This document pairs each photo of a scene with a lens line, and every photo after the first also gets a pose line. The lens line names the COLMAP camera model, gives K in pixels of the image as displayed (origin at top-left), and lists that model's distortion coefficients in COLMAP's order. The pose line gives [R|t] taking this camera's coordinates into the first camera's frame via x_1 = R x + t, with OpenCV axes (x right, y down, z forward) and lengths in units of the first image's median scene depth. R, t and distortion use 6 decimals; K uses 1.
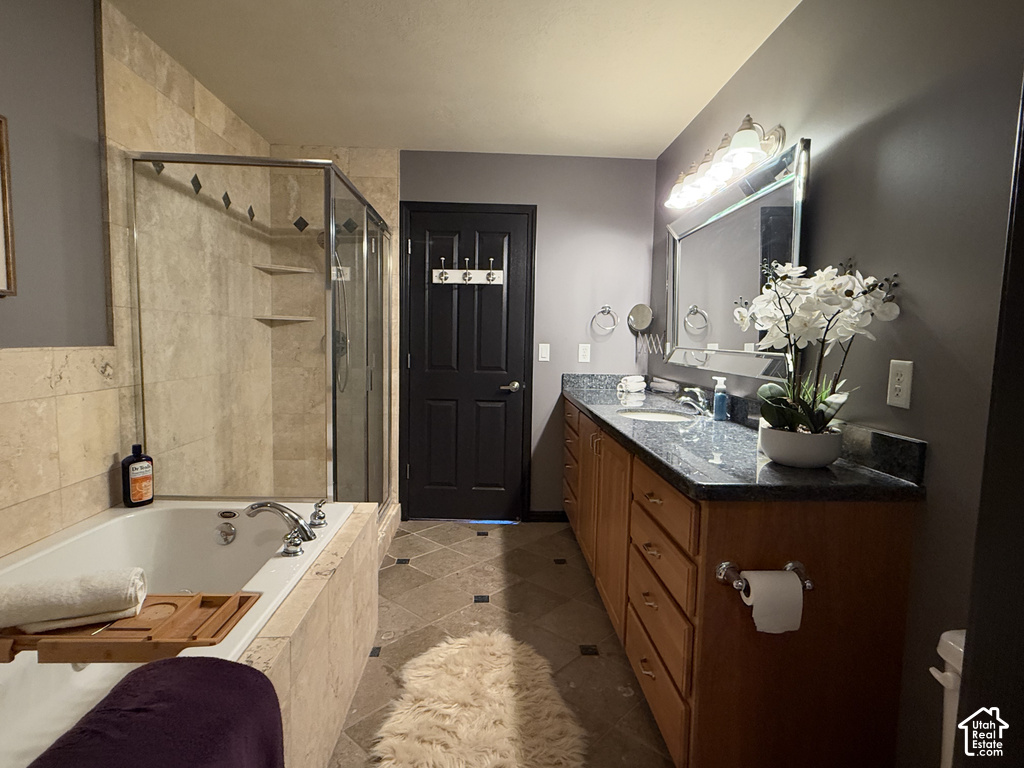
lens RADIAL K [[545.9, 0, 510.1], [0, 545.9, 385.3], [0, 0, 1]] dist [-0.005676, 0.003448]
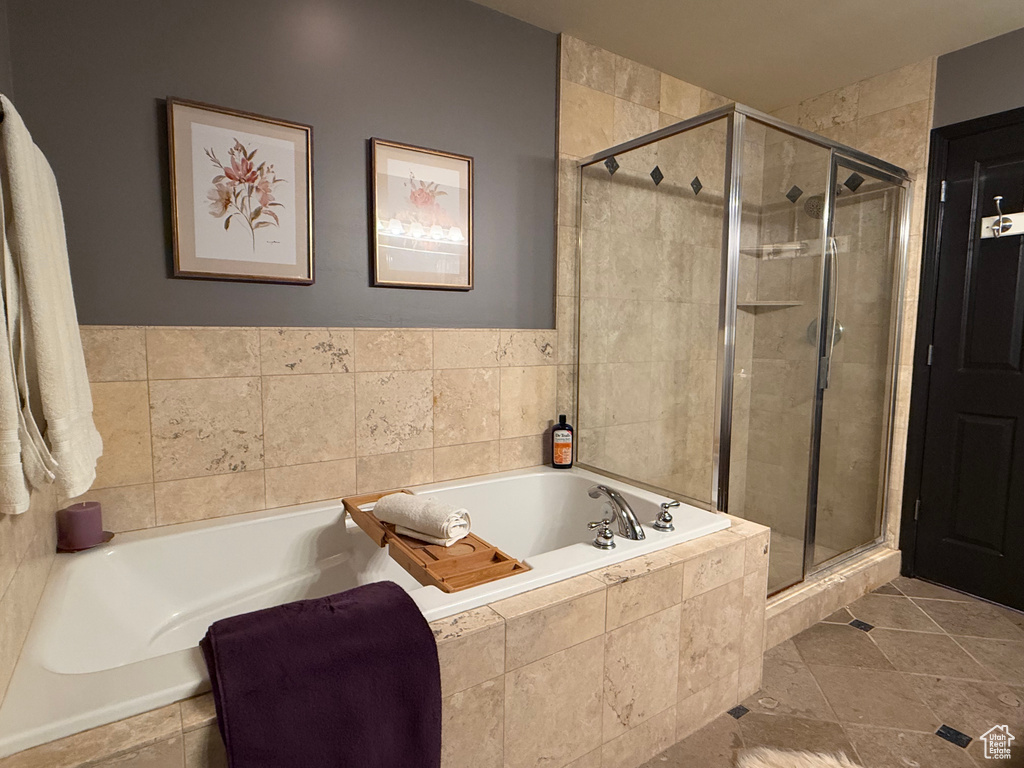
lens RADIAL K [[545.9, 0, 511.5], [0, 545.9, 381.9], [0, 0, 1]] dist [-0.005676, 0.003448]
pose [[0.522833, 0.063462, -0.850070, 0.215938], [-0.070174, 0.997044, 0.031274, 0.010045], [0.849542, 0.043302, 0.525741, 0.275593]]
